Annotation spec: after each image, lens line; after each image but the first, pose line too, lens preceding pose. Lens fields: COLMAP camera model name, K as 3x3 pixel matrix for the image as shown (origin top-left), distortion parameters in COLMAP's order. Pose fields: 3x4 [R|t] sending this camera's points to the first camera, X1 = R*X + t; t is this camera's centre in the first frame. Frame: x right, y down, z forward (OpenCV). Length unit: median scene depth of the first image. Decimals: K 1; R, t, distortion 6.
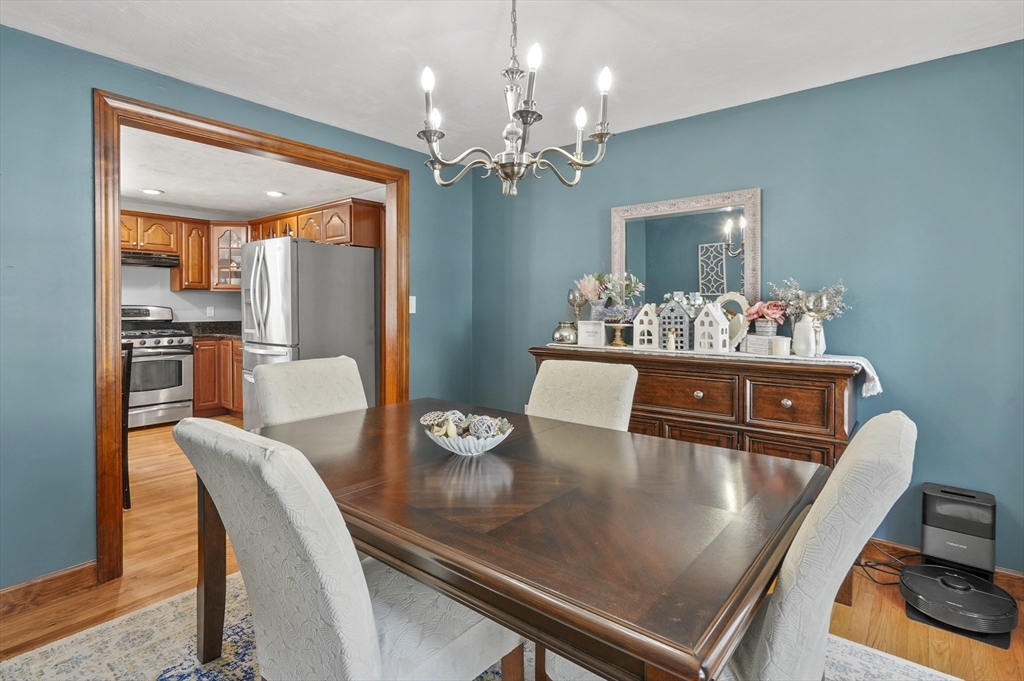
lens RADIAL K [[510.0, 0, 515.7], [0, 510.0, 309.7], [0, 0, 1]] dist [-0.000333, 0.000156]
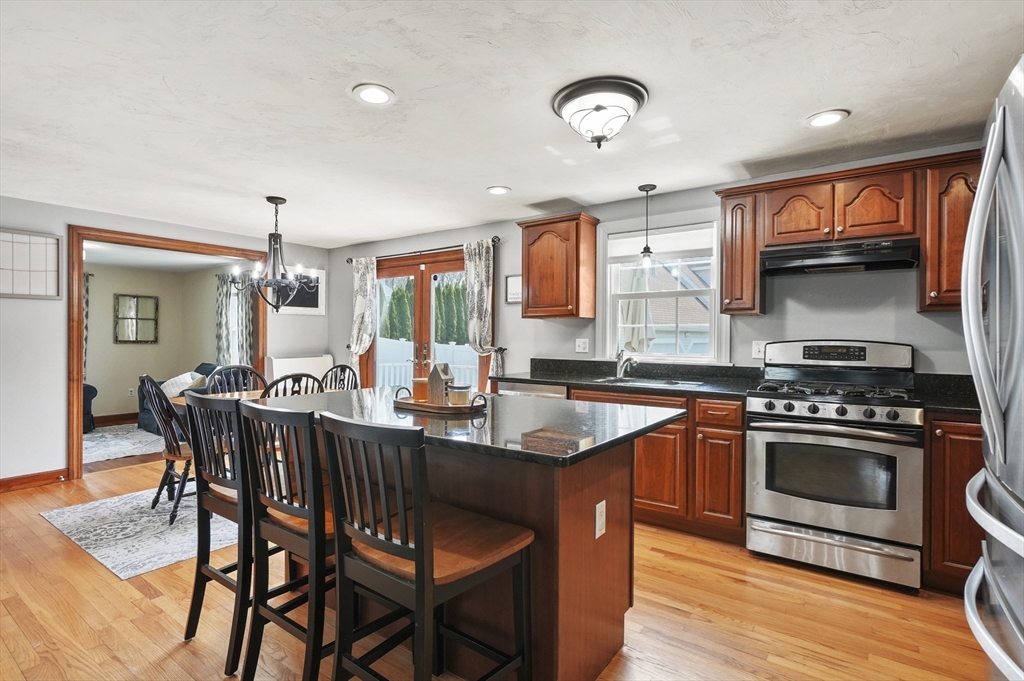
lens RADIAL K [[496.3, 0, 512.0], [0, 496.3, 340.5], [0, 0, 1]] dist [-0.000103, -0.000287]
pose [[0.064961, 0.002203, -0.997885, -0.214458], [-0.009418, 0.999954, 0.001594, -0.005008], [0.997843, 0.009295, 0.064979, 0.597262]]
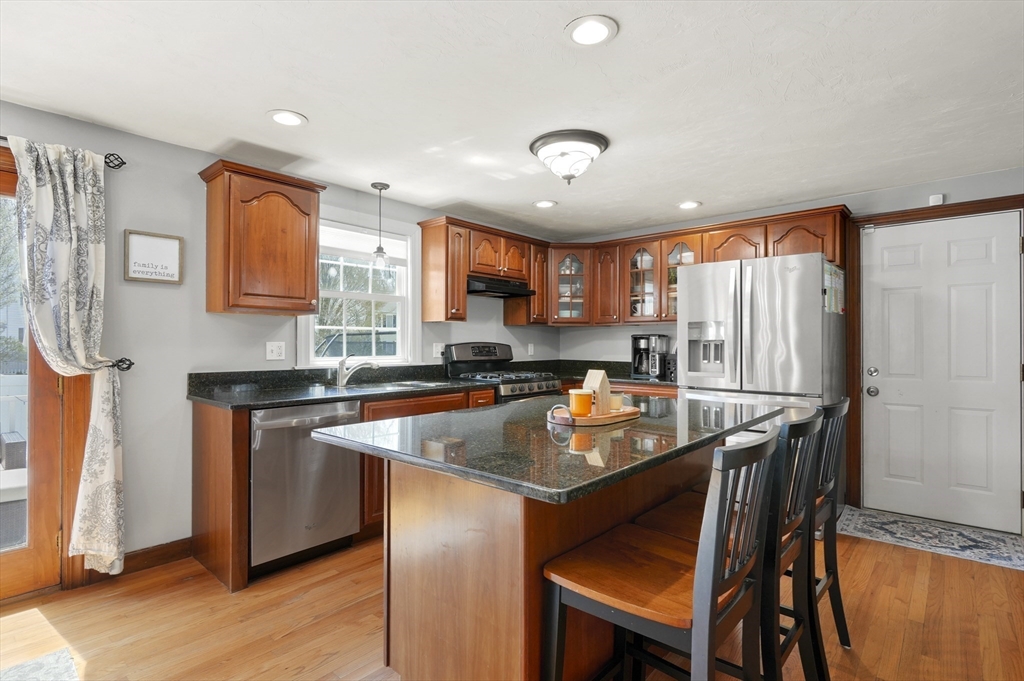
lens RADIAL K [[505.1, 0, 507.1], [0, 505.1, 338.1], [0, 0, 1]] dist [0.002025, 0.000242]
pose [[0.998503, -0.000113, -0.054688, -0.670602], [-0.000895, 0.999830, -0.018397, -0.000851], [0.054681, 0.018418, 0.998334, 0.172509]]
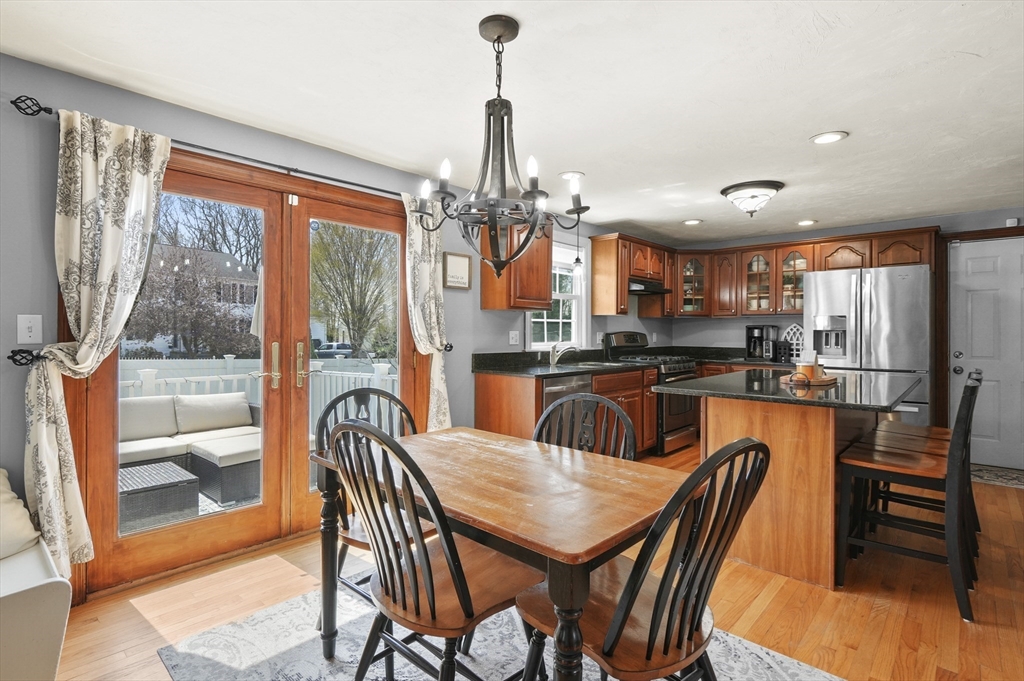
lens RADIAL K [[509.3, 0, 509.0], [0, 509.3, 327.9], [0, 0, 1]] dist [-0.000259, -0.000321]
pose [[0.997755, 0.000676, -0.066963, -0.931719], [-0.001806, 0.999857, -0.016816, 0.001019], [0.066942, 0.016900, 0.997614, -0.048789]]
